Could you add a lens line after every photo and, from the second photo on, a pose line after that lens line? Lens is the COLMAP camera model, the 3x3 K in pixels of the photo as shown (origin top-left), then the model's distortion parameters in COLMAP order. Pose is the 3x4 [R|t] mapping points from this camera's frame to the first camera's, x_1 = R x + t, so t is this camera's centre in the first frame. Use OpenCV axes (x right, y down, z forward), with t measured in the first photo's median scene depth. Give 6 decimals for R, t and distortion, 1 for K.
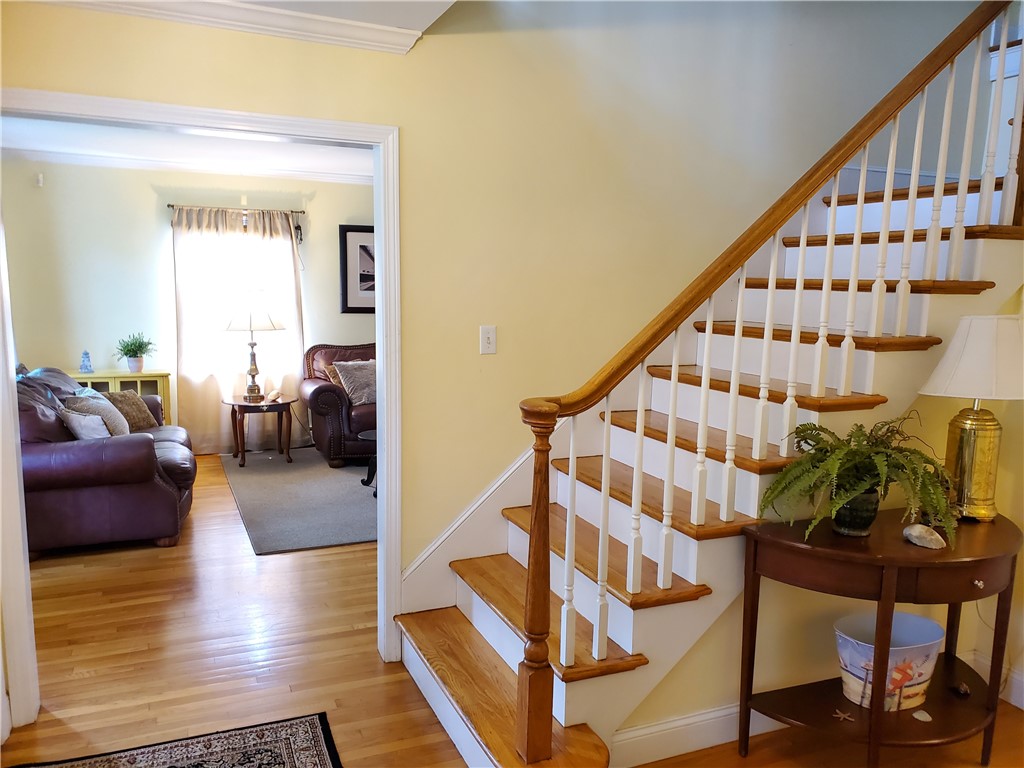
lens RADIAL K [[805.0, 0, 514.3], [0, 805.0, 406.3], [0, 0, 1]] dist [-0.006808, 0.060204]
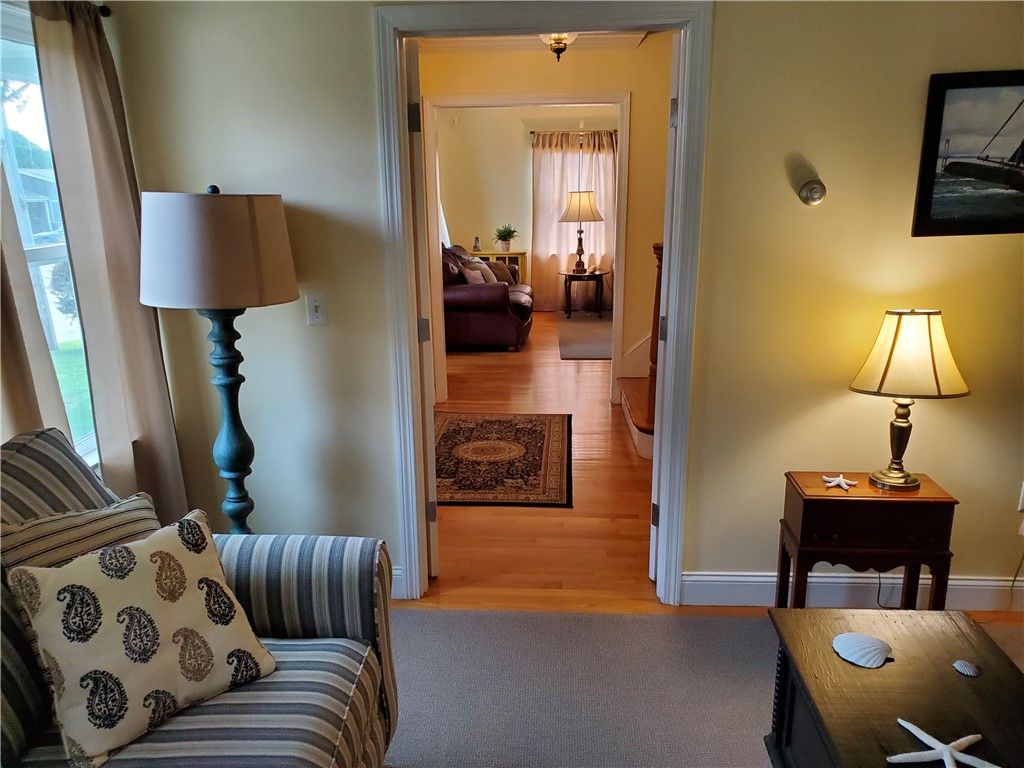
lens RADIAL K [[781.7, 0, 522.7], [0, 781.7, 398.3], [0, 0, 1]] dist [0.142683, -0.236004]
pose [[0.904273, 0.085382, -0.418331, 0.190753], [-0.037902, 0.991985, 0.120535, 0.051370], [0.425270, -0.093141, 0.900261, -0.322780]]
